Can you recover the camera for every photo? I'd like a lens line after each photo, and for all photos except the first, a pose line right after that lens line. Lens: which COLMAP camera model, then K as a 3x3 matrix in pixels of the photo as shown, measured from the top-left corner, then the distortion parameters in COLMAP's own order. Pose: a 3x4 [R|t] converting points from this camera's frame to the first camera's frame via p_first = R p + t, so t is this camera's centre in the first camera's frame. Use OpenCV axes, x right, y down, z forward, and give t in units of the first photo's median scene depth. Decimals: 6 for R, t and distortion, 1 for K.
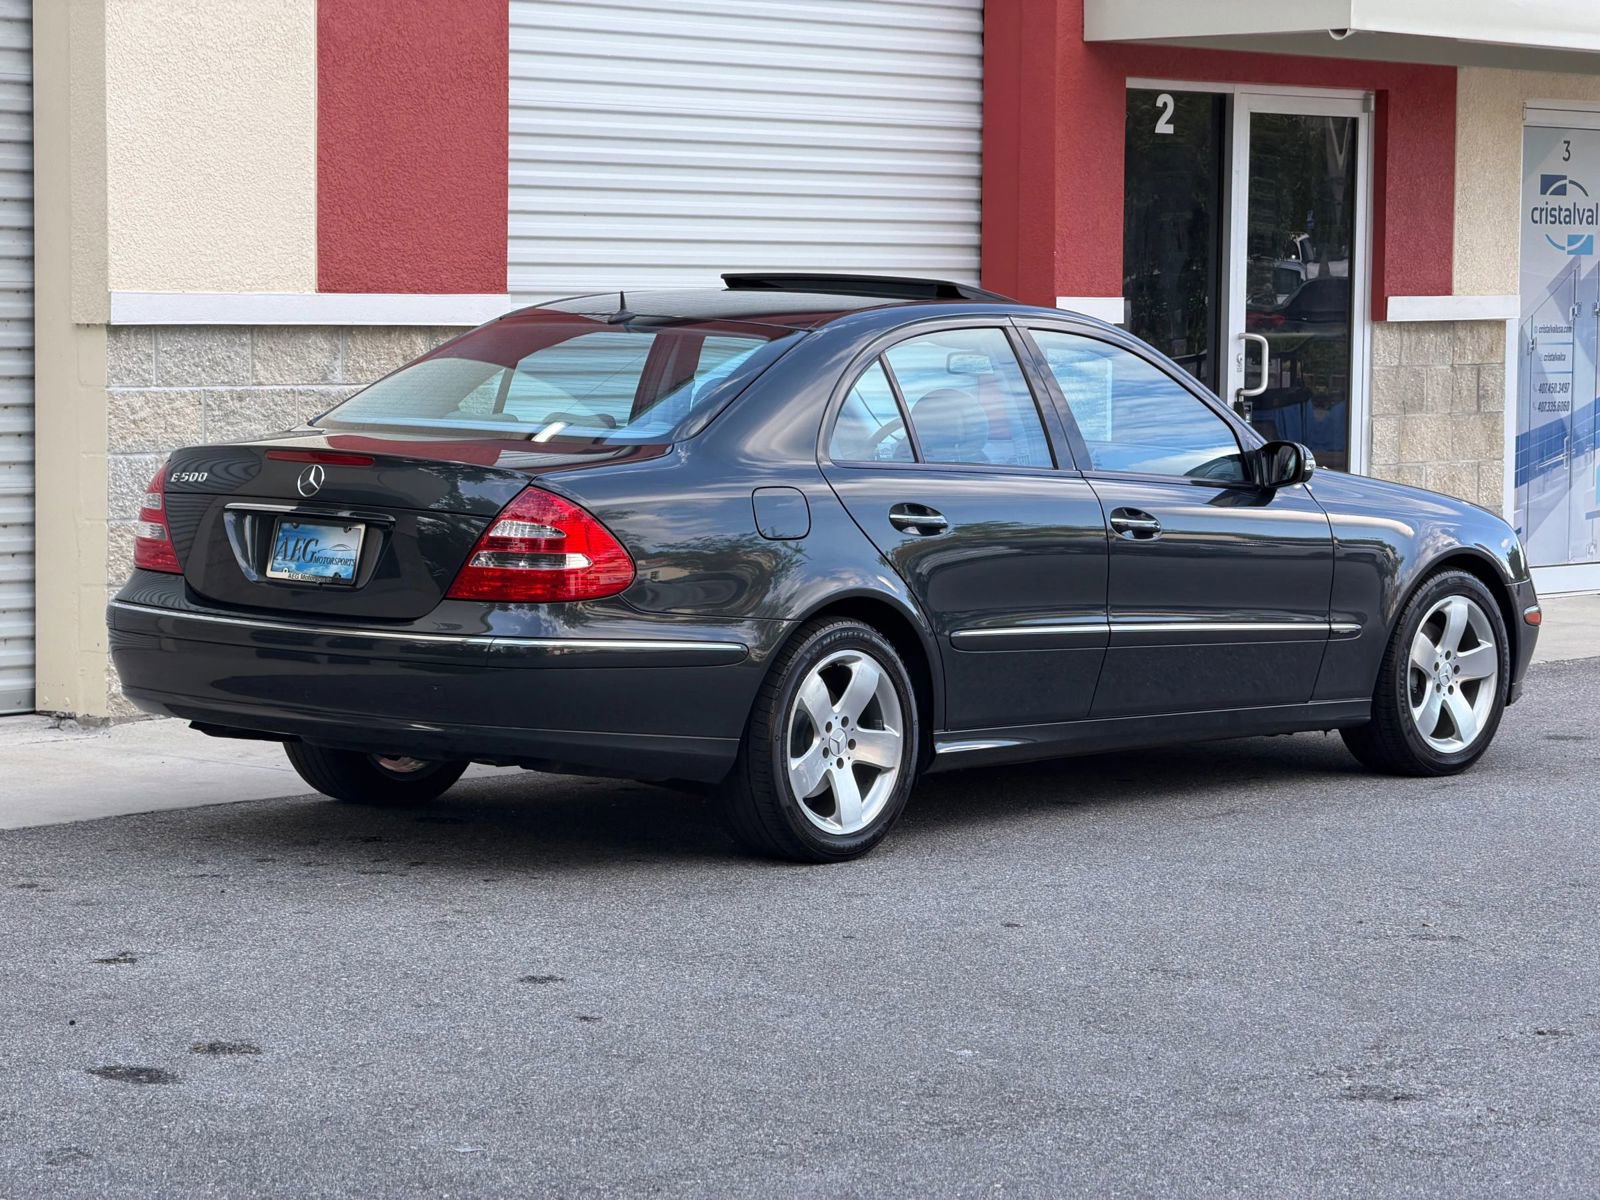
lens RADIAL K [[4808.2, 0, 801.9], [0, 4808.2, 631.3], [0, 0, 1]] dist [0.213286, 0.204800]
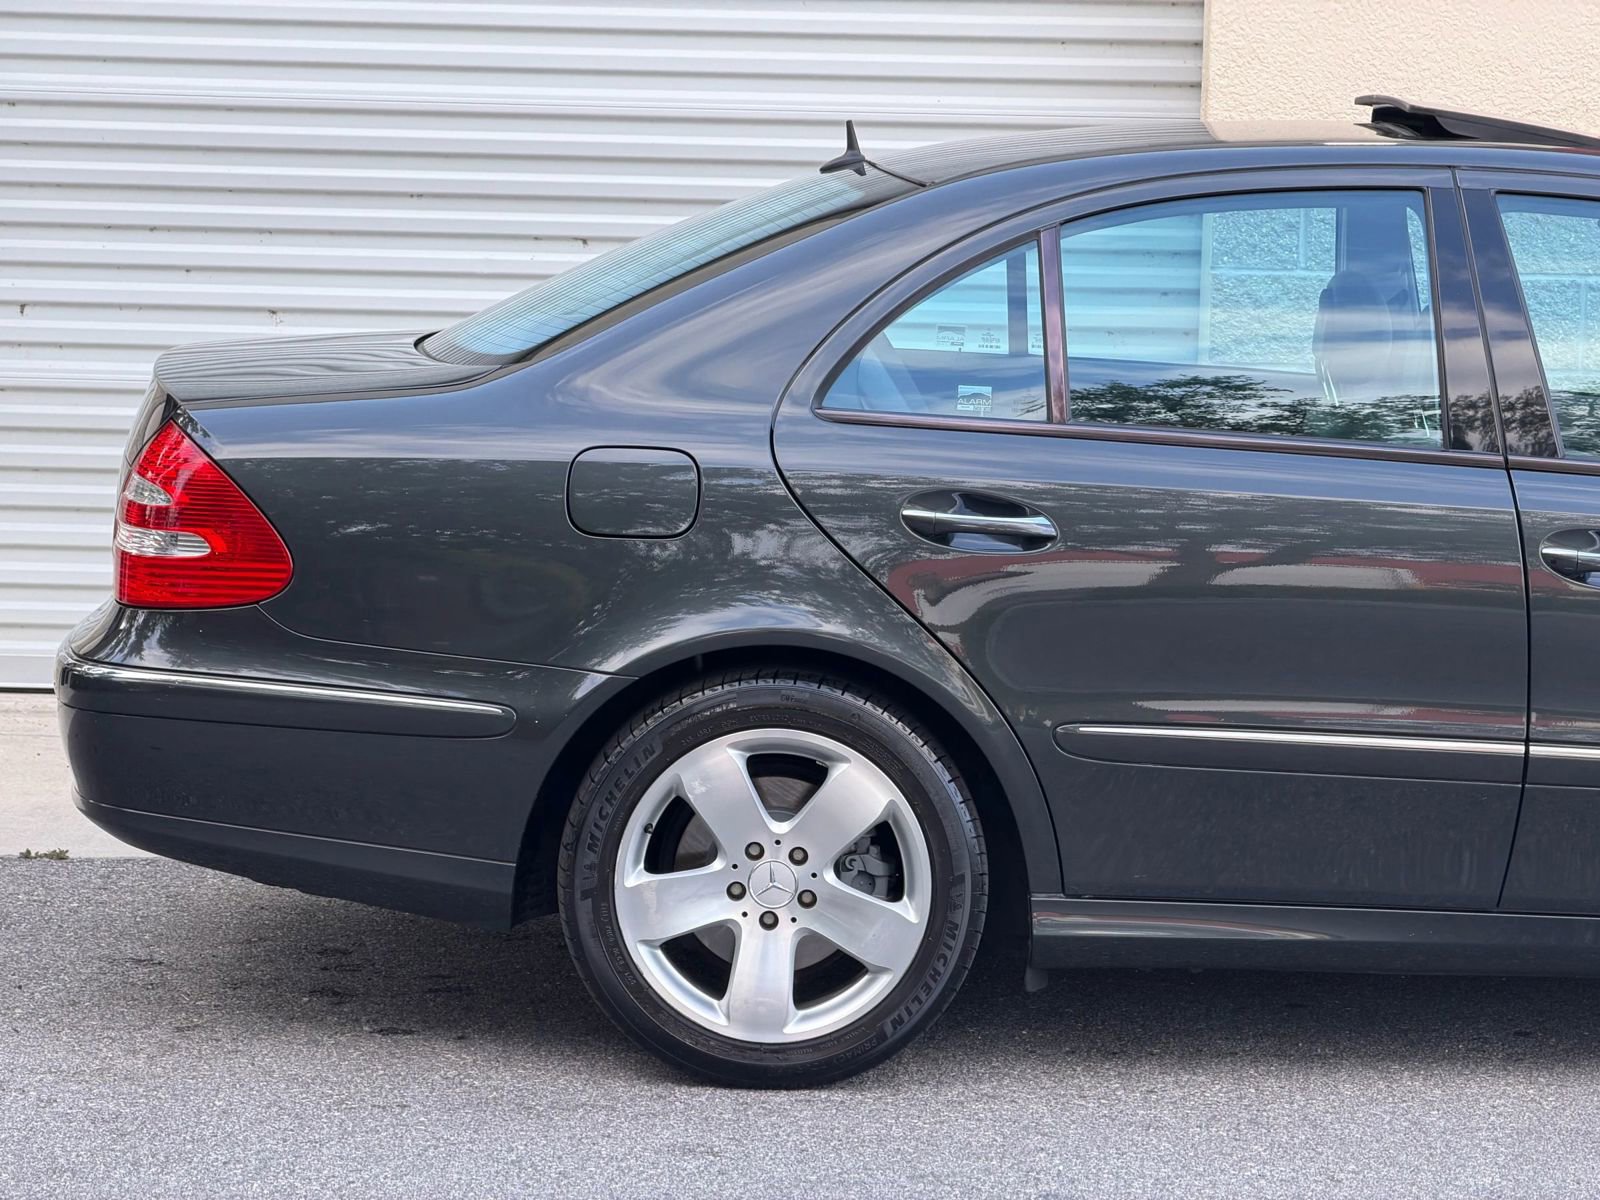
lens RADIAL K [[4807.1, 0, 792.9], [0, 4807.1, 602.7], [0, 0, 1]] dist [0.233322, -0.065075]
pose [[0.638543, 0.086038, -0.764762, 0.347598], [-0.071407, 0.996068, 0.052438, -0.033440], [0.766266, 0.021126, 0.642176, 0.488360]]
